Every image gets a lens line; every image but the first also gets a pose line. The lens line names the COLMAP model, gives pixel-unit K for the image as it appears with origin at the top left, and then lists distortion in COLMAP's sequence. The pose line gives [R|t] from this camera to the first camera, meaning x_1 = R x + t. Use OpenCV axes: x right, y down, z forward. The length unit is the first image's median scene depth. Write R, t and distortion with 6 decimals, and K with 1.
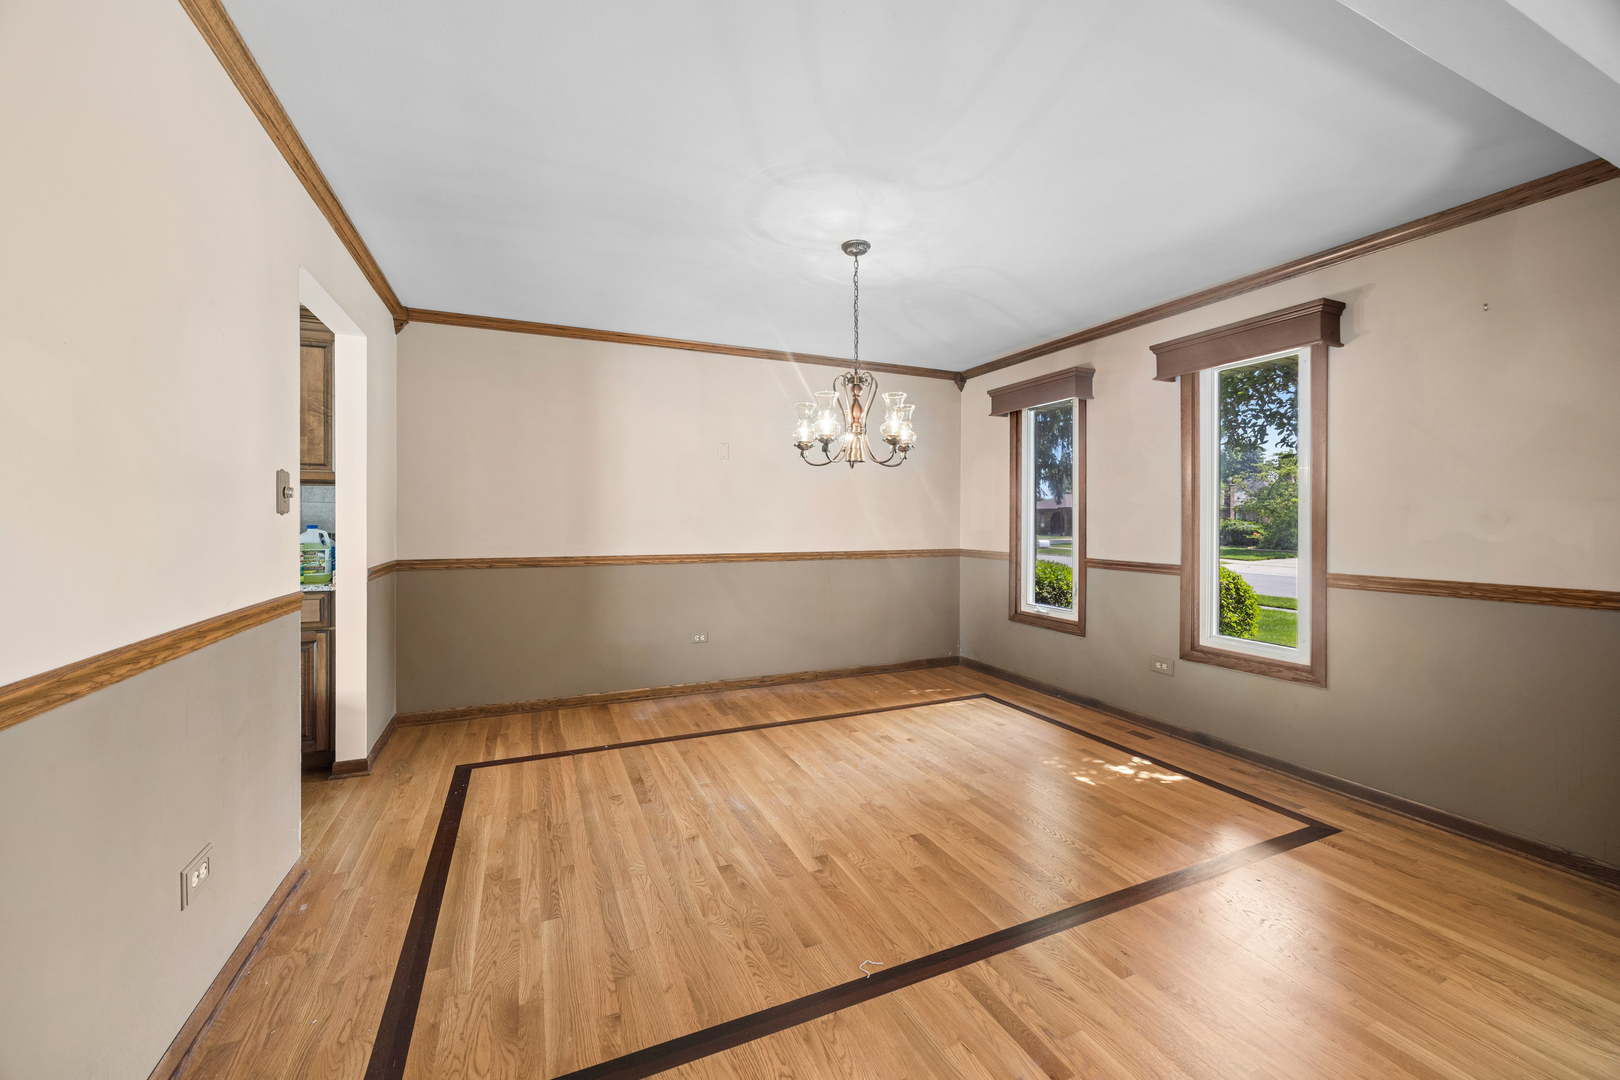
lens RADIAL K [[629.0, 0, 787.6], [0, 629.0, 558.8], [0, 0, 1]] dist [0.001026, 0.000179]
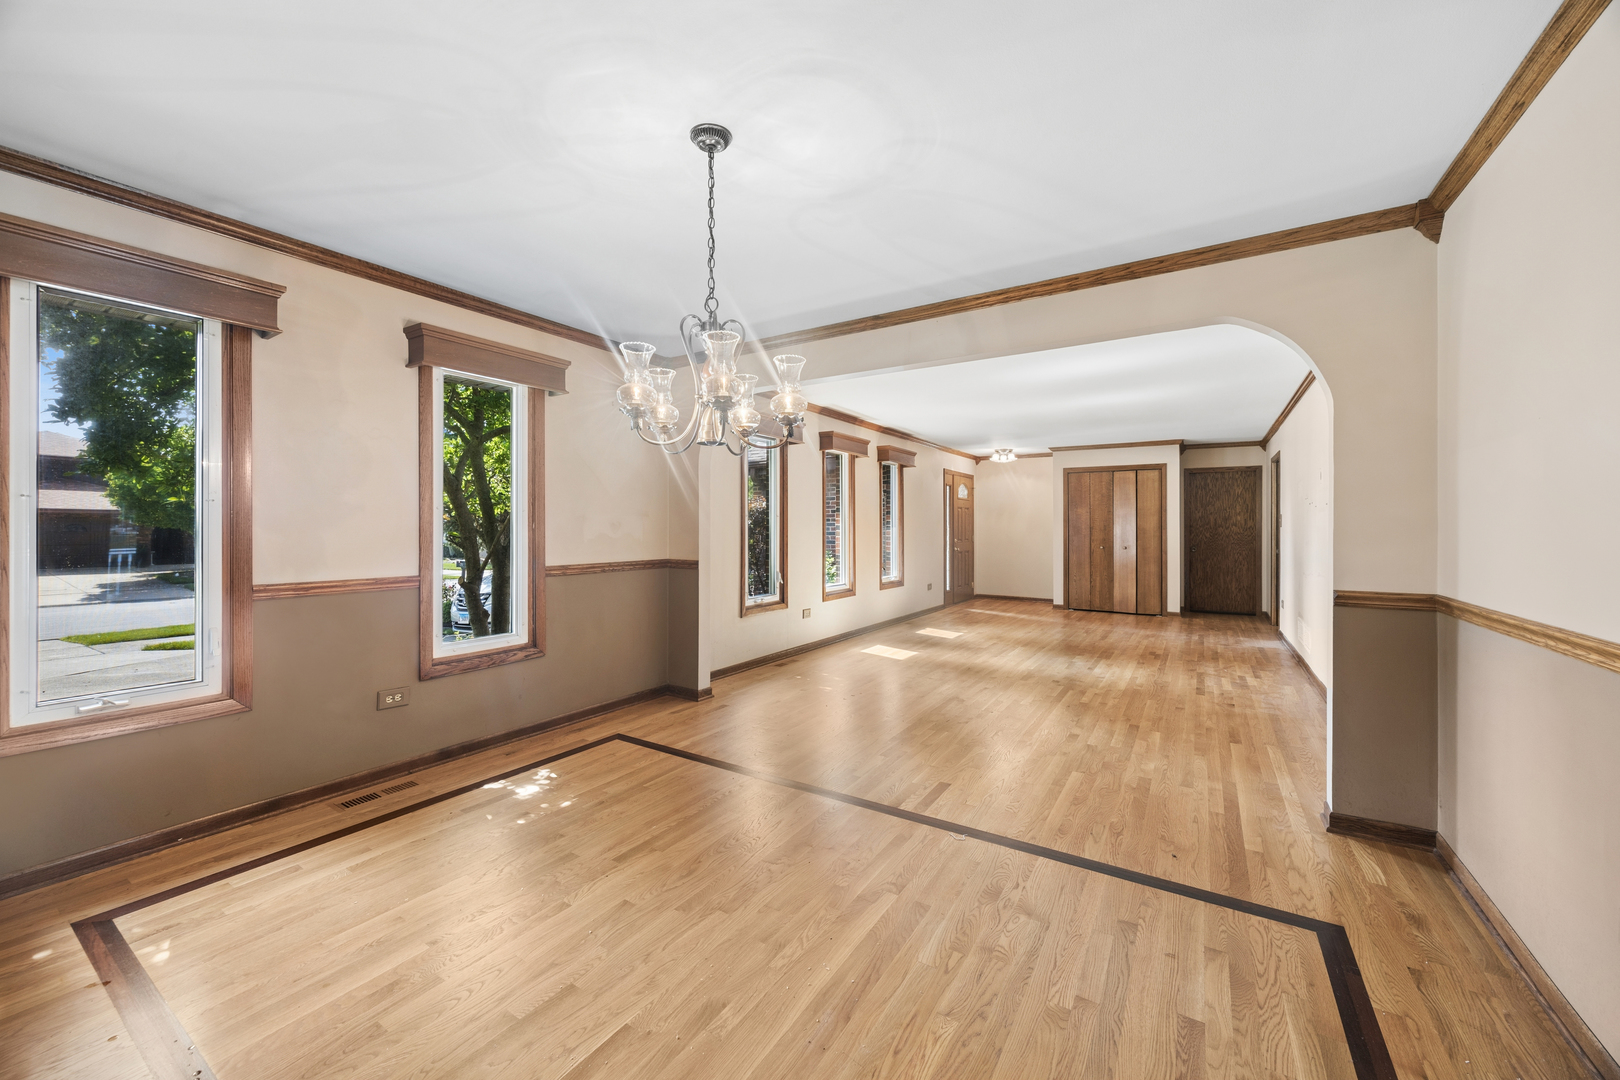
lens RADIAL K [[629.0, 0, 812.1], [0, 629.0, 525.3], [0, 0, 1]] dist [0.001026, 0.000179]
pose [[-0.546429, -0.009227, 0.837455, -1.803708], [0.055249, 0.997364, 0.047038, -0.306053], [-0.835681, 0.071972, -0.544479, 4.169554]]
